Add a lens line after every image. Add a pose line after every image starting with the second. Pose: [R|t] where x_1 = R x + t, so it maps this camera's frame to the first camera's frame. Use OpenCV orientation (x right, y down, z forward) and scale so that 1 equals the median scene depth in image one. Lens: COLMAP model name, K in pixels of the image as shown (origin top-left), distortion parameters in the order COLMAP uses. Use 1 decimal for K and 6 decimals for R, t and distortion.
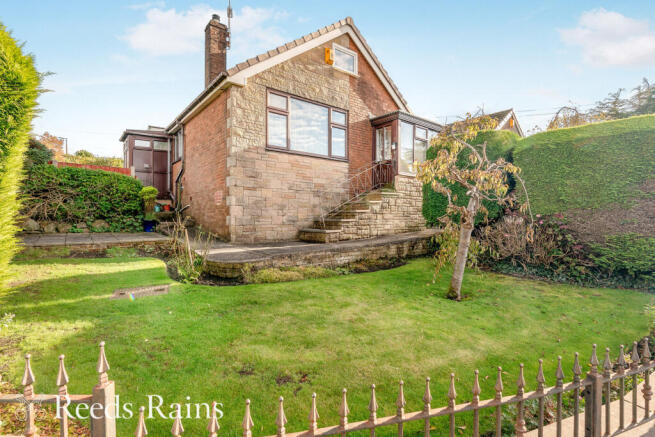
lens RADIAL K [[299.5, 0, 327.5], [0, 299.5, 220.8], [0, 0, 1]] dist [-0.008369, 0.003663]
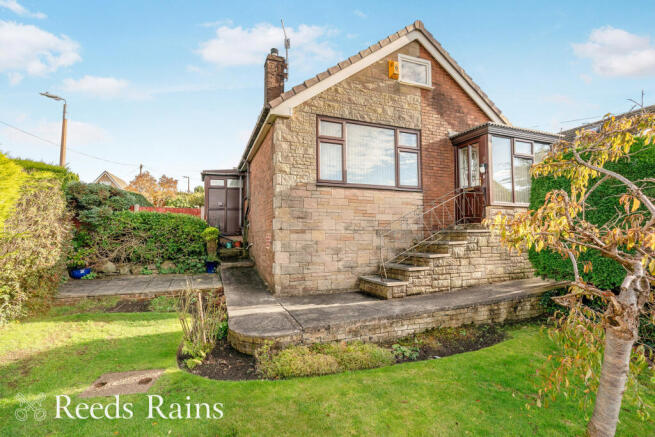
lens RADIAL K [[299.5, 0, 327.9], [0, 299.5, 224.0], [0, 0, 1]] dist [-0.008369, 0.003663]
pose [[0.955957, -0.020653, -0.292781, 0.070335], [0.001711, 0.997897, -0.064803, -0.065324], [0.293503, 0.061447, 0.953981, 0.176902]]
